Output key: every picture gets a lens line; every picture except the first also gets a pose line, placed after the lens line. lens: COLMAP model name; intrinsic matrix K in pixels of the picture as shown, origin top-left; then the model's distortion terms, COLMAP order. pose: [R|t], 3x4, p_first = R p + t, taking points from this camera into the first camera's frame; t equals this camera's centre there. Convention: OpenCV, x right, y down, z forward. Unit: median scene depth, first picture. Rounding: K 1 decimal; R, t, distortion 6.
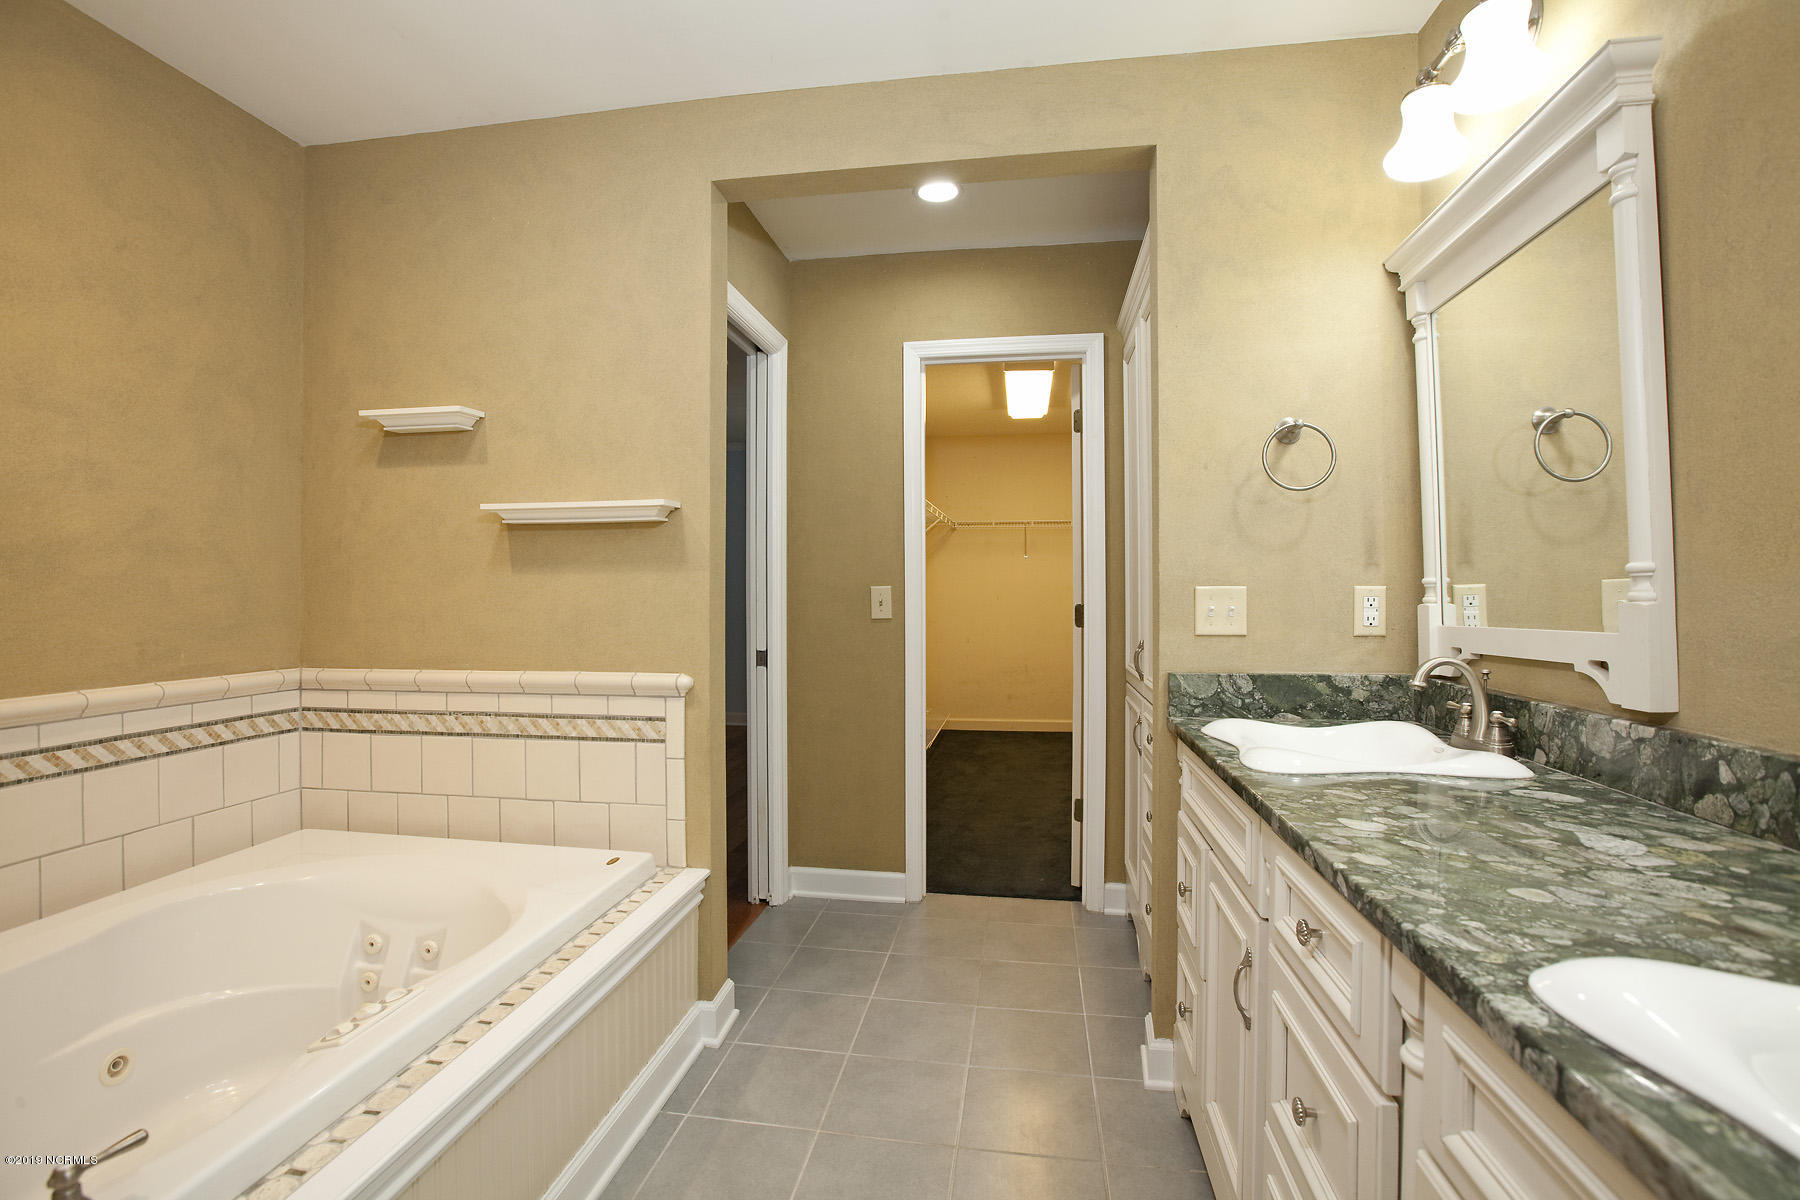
lens RADIAL K [[821.0, 0, 903.6], [0, 821.0, 595.7], [0, 0, 1]] dist [-0.049662, 0.014523]
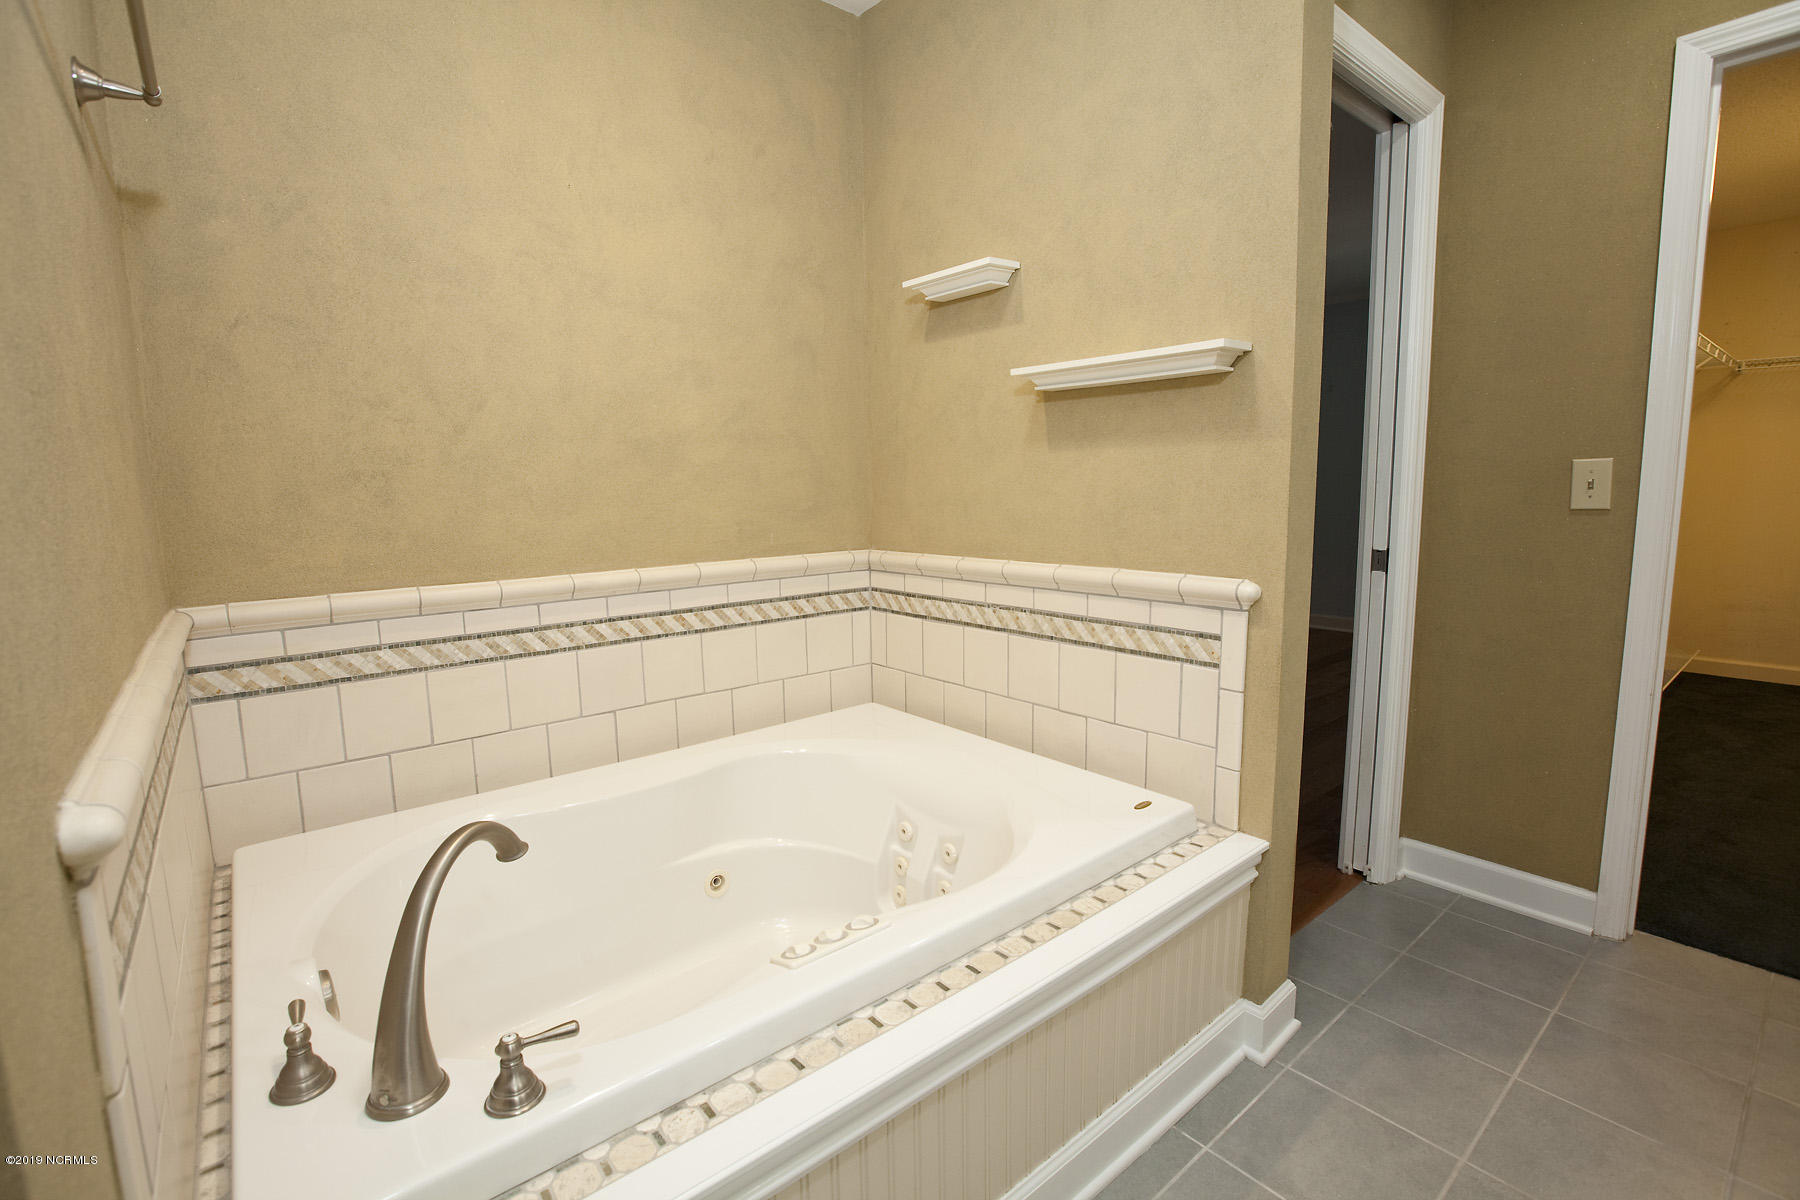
lens RADIAL K [[821.0, 0, 895.5], [0, 821.0, 588.3], [0, 0, 1]] dist [-0.049662, 0.014523]
pose [[0.742884, 0.075205, -0.665182, -0.016685], [0.011350, 0.992112, 0.124843, 0.007991], [0.669324, -0.100293, 0.736170, 0.259203]]
